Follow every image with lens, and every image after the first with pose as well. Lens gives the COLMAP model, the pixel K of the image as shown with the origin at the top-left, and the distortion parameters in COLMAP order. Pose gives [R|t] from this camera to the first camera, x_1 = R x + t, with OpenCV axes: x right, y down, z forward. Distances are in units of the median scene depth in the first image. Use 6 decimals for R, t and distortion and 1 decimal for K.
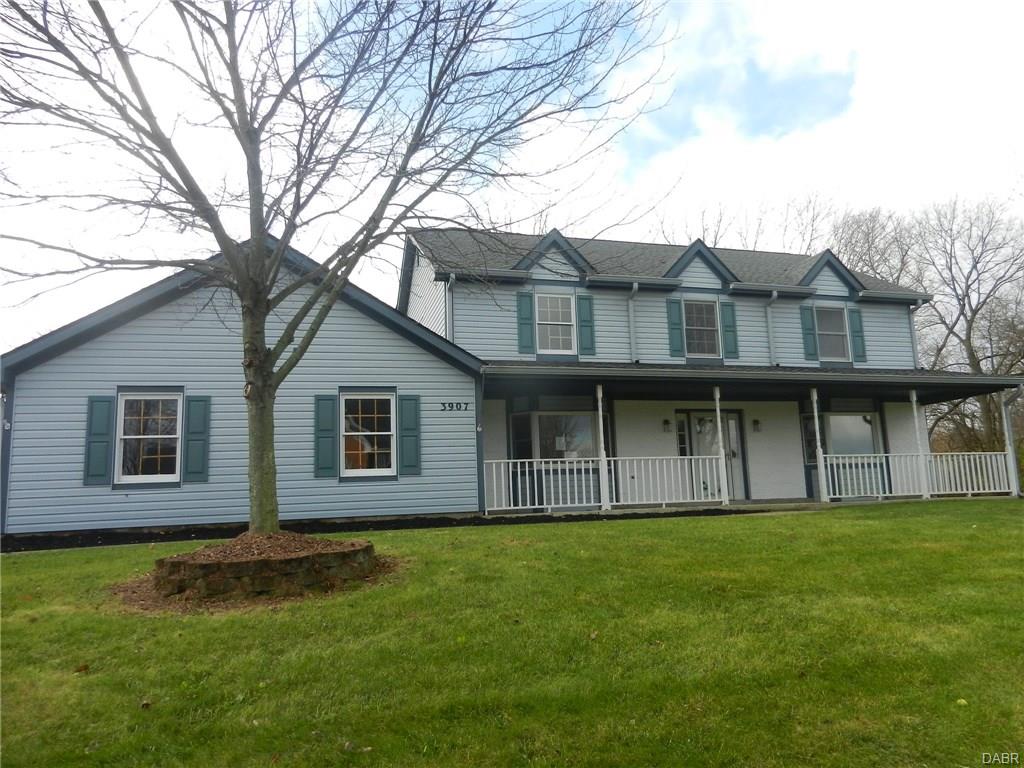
lens RADIAL K [[783.9, 0, 511.8], [0, 783.9, 361.6], [0, 0, 1]] dist [0.062102, 0.001064]
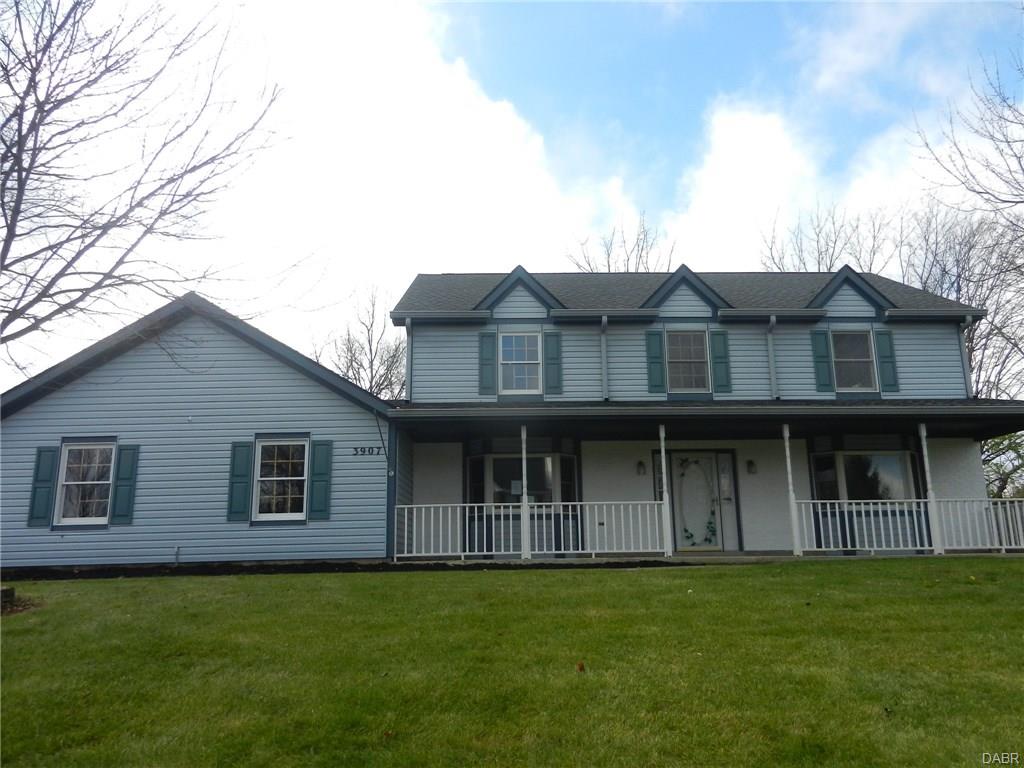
lens RADIAL K [[752.1, 0, 512.0], [0, 752.1, 384.0], [0, 0, 1]] dist [0.045494, 0.000294]
pose [[0.960730, -0.037667, -0.274916, 0.300357], [0.029825, 0.999022, -0.032650, 0.007377], [0.275877, 0.023169, 0.960914, 0.104791]]
